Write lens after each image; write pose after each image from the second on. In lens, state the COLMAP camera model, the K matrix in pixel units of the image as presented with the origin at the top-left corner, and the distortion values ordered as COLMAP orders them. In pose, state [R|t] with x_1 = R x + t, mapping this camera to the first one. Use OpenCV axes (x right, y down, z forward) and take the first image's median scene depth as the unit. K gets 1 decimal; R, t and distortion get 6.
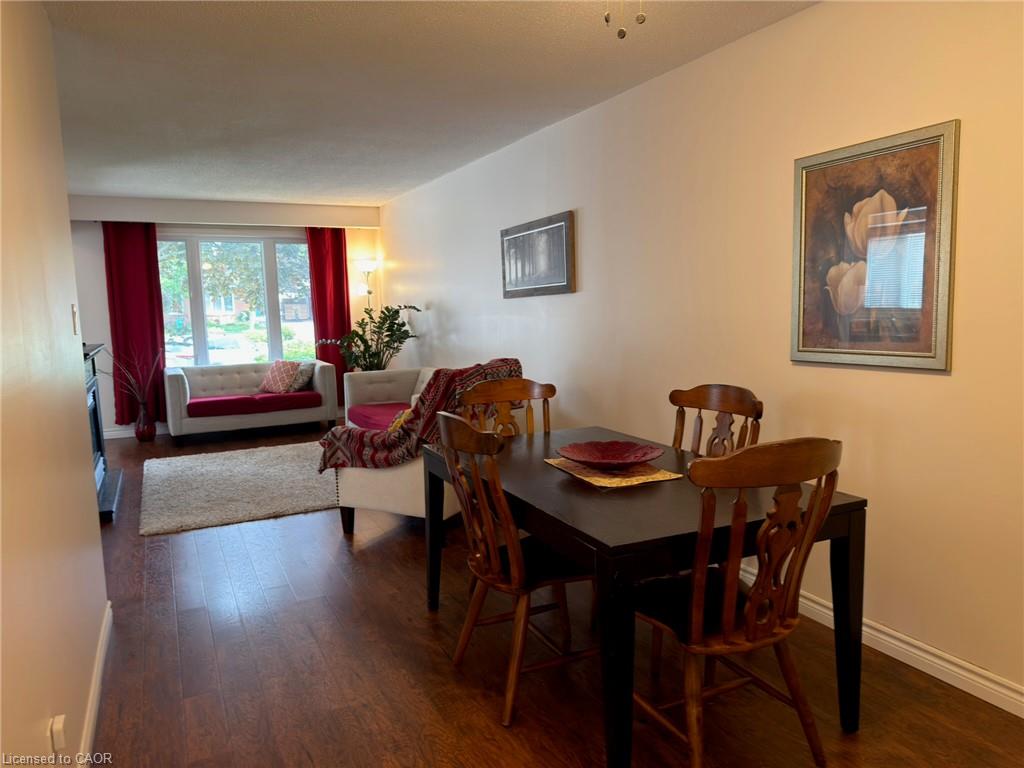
lens RADIAL K [[717.2, 0, 512.0], [0, 717.2, 384.0], [0, 0, 1]] dist [-0.000869, -0.001738]
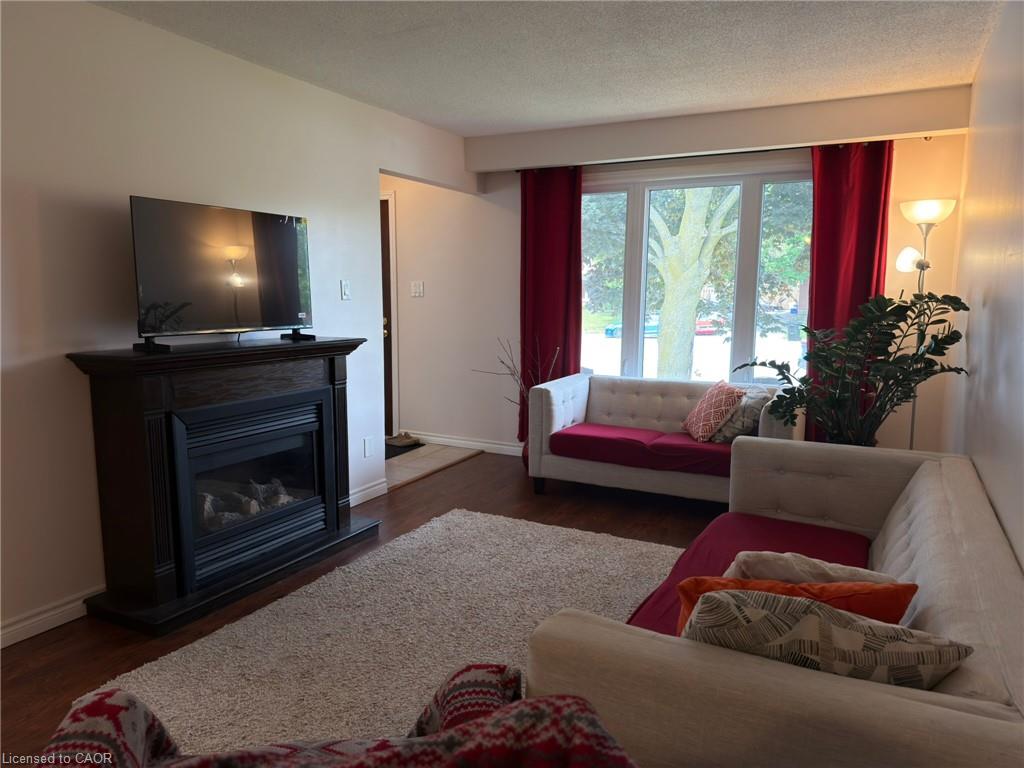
lens RADIAL K [[701.0, 0, 512.1], [0, 701.0, 400.2], [0, 0, 1]] dist [0.003816, 0.001191]
pose [[0.581931, 0.145563, -0.800105, 0.042937], [-0.108064, 0.988967, 0.101325, -0.061383], [0.806026, 0.027498, 0.591240, 0.538077]]
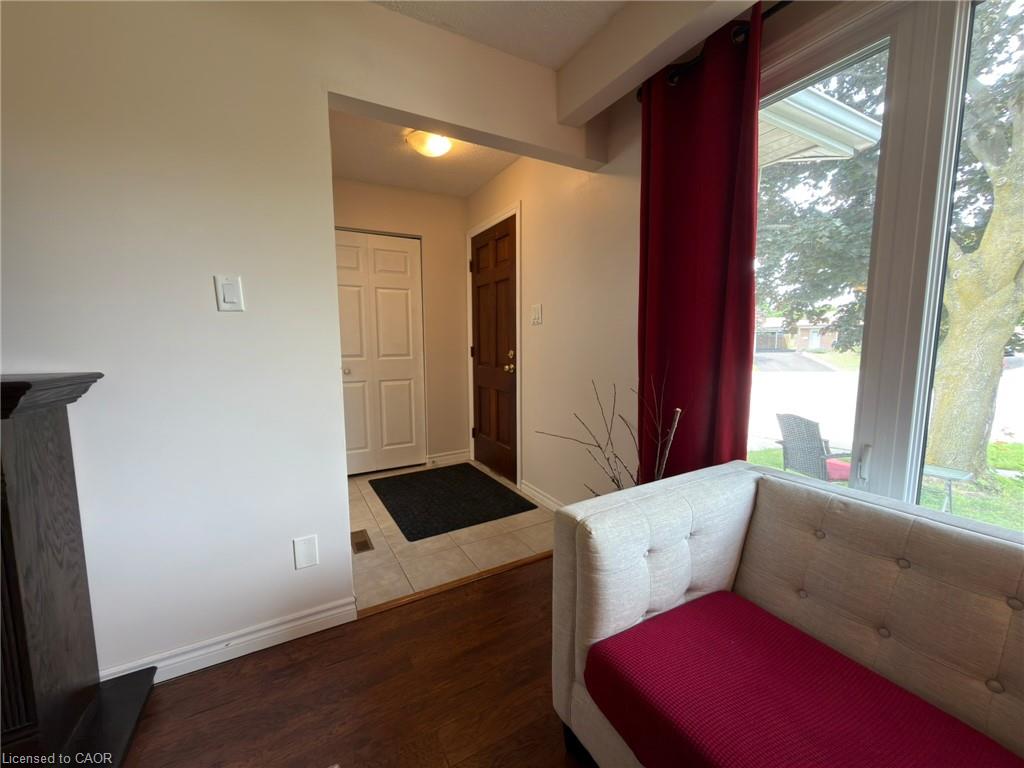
lens RADIAL K [[407.5, 0, 511.3], [0, 407.5, 387.6], [0, 0, 1]] dist [-0.007012, 0.000119]
pose [[0.036150, 0.129814, -0.990879, -0.297459], [-0.108342, 0.986192, 0.125247, -0.071920], [0.993456, 0.102826, 0.049716, 0.882909]]
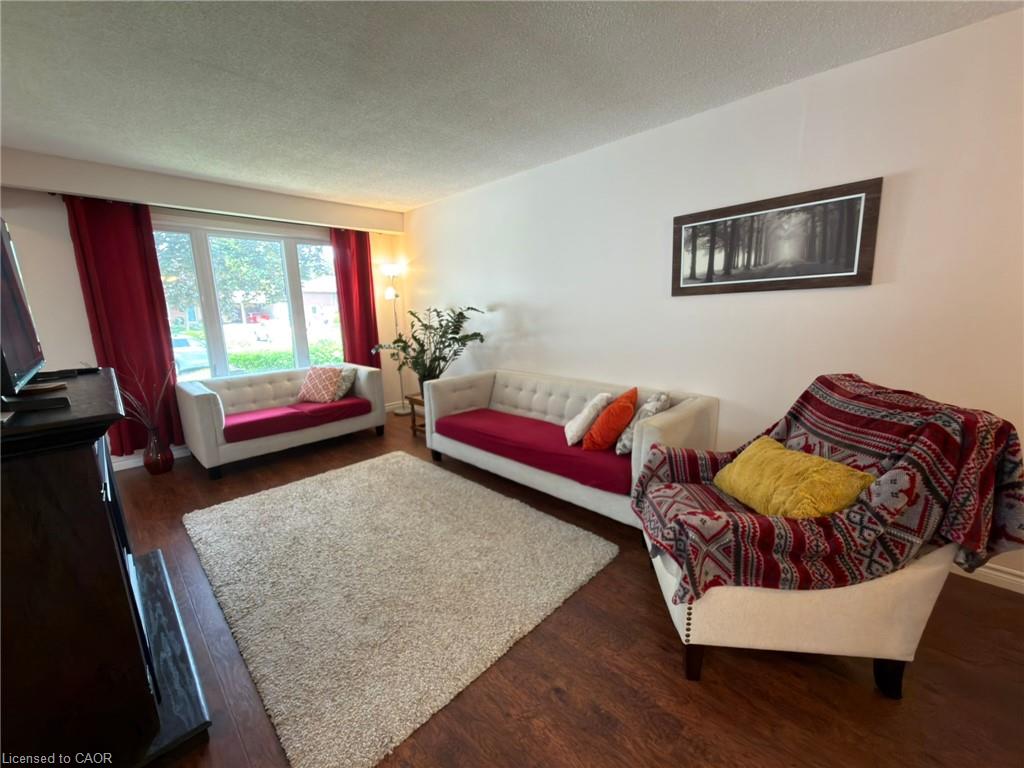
lens RADIAL K [[407.5, 0, 511.3], [0, 407.5, 387.6], [0, 0, 1]] dist [-0.007012, 0.000119]
pose [[0.945034, -0.066266, 0.320185, -0.262929], [0.041947, 0.995727, 0.082270, -0.040610], [-0.324269, -0.064317, 0.943776, 0.414108]]
